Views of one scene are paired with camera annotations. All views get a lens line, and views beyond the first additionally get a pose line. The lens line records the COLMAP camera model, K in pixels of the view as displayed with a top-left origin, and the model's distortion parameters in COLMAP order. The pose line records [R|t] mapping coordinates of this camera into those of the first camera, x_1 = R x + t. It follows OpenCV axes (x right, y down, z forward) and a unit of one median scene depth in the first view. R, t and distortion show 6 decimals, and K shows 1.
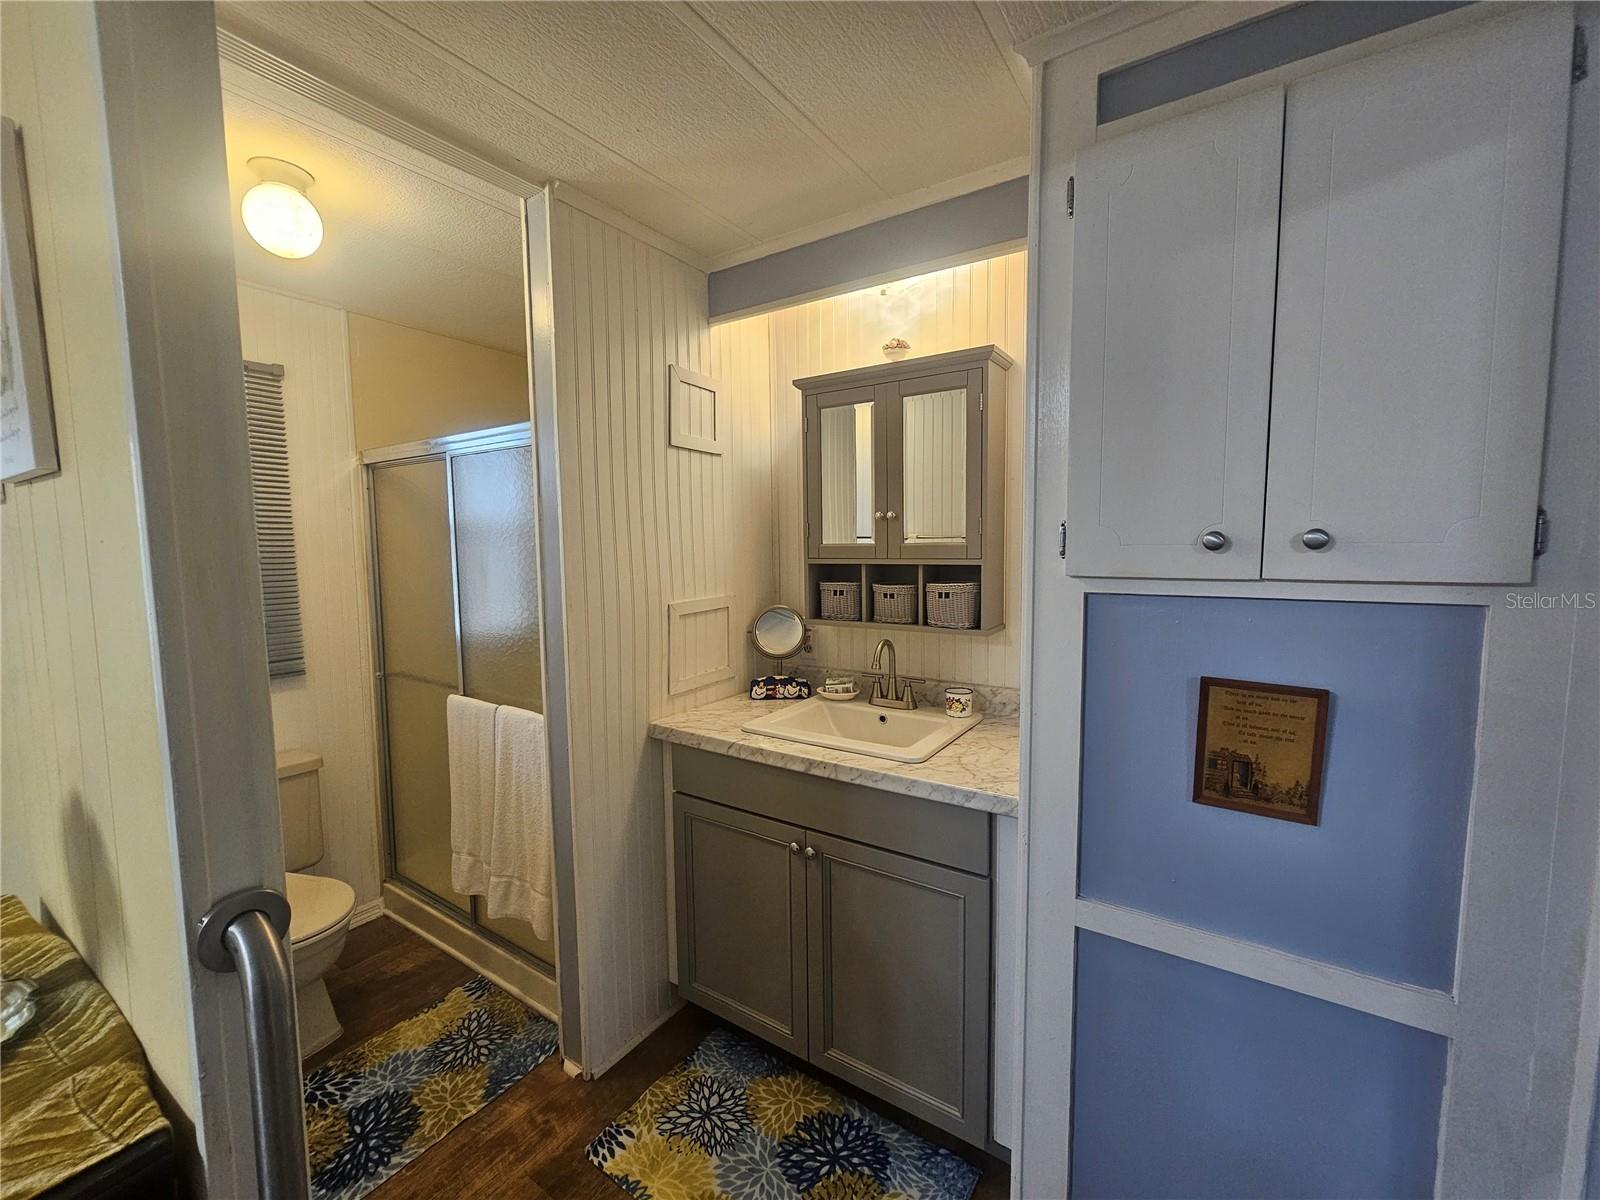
lens RADIAL K [[656.3, 0, 789.6], [0, 656.3, 607.2], [0, 0, 1]] dist [-0.006852, 0.000083]
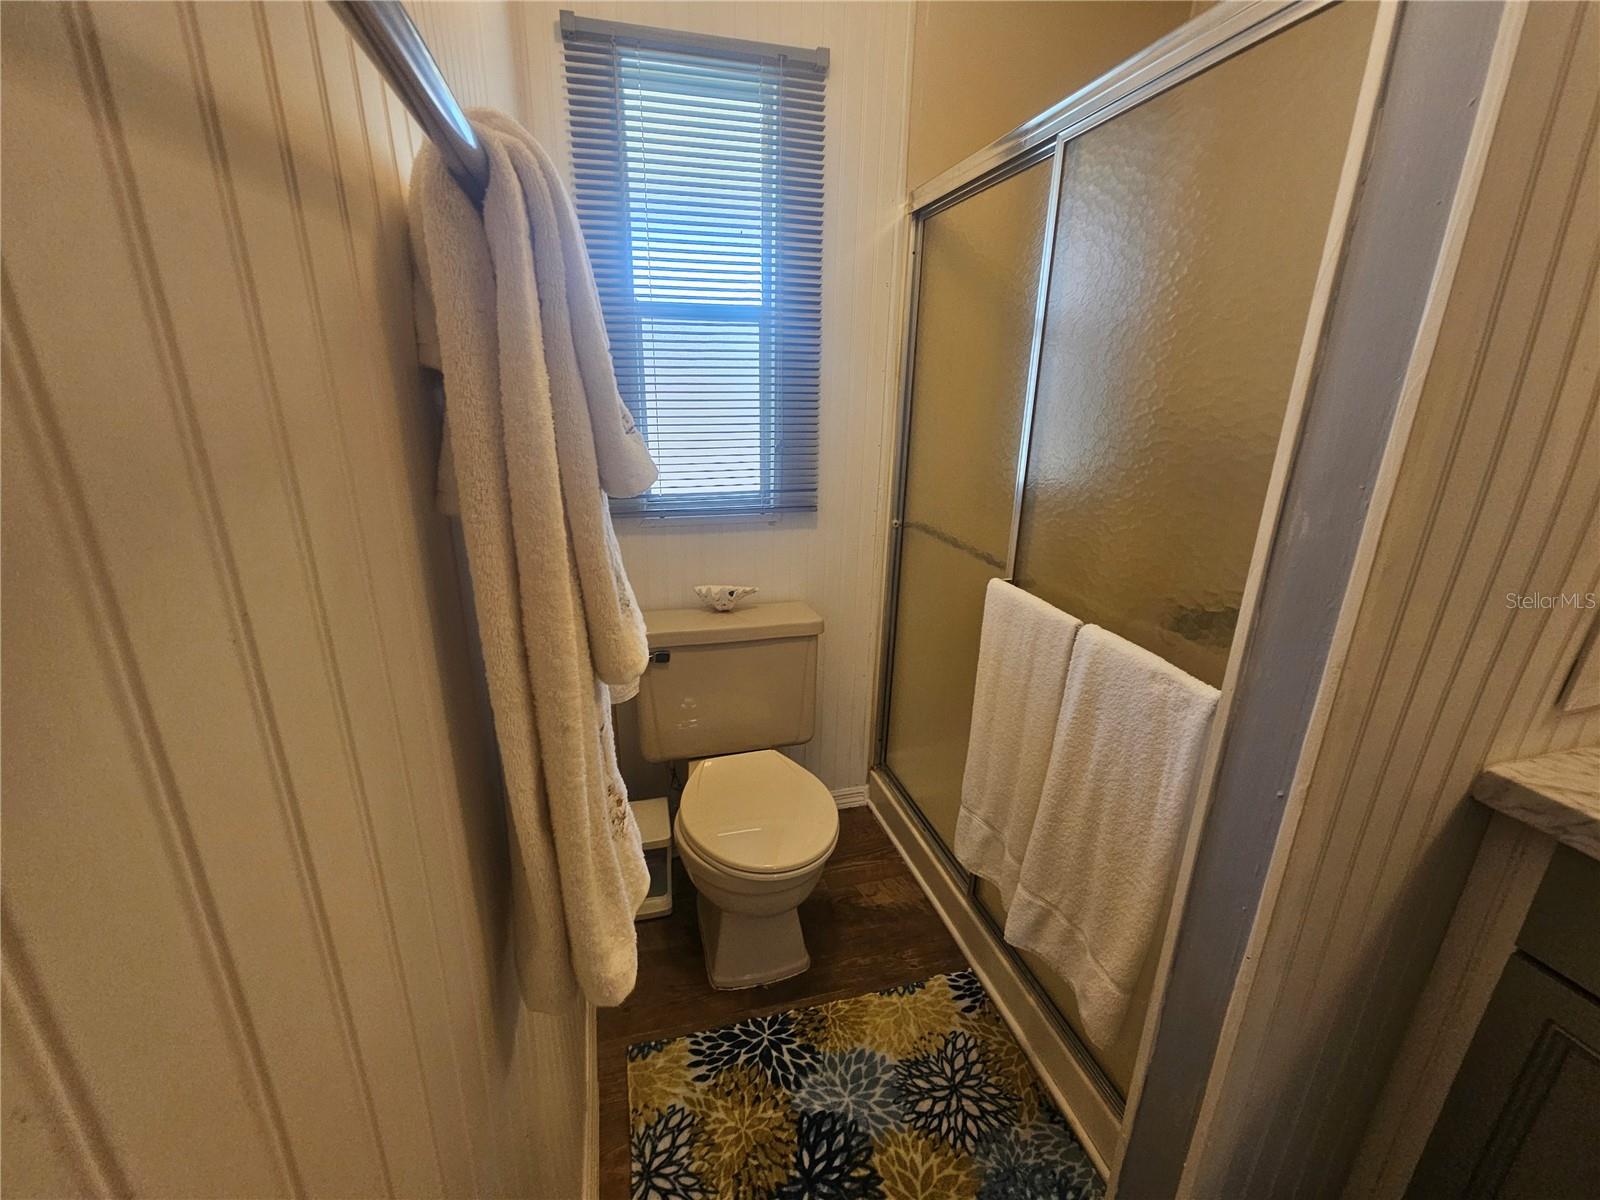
lens RADIAL K [[656.3, 0, 791.4], [0, 656.3, 601.0], [0, 0, 1]] dist [-0.006852, 0.000083]
pose [[0.759056, 0.219217, -0.613008, -0.309014], [-0.077593, 0.965354, 0.249140, 0.014981], [0.646385, -0.141546, 0.749767, 0.449650]]
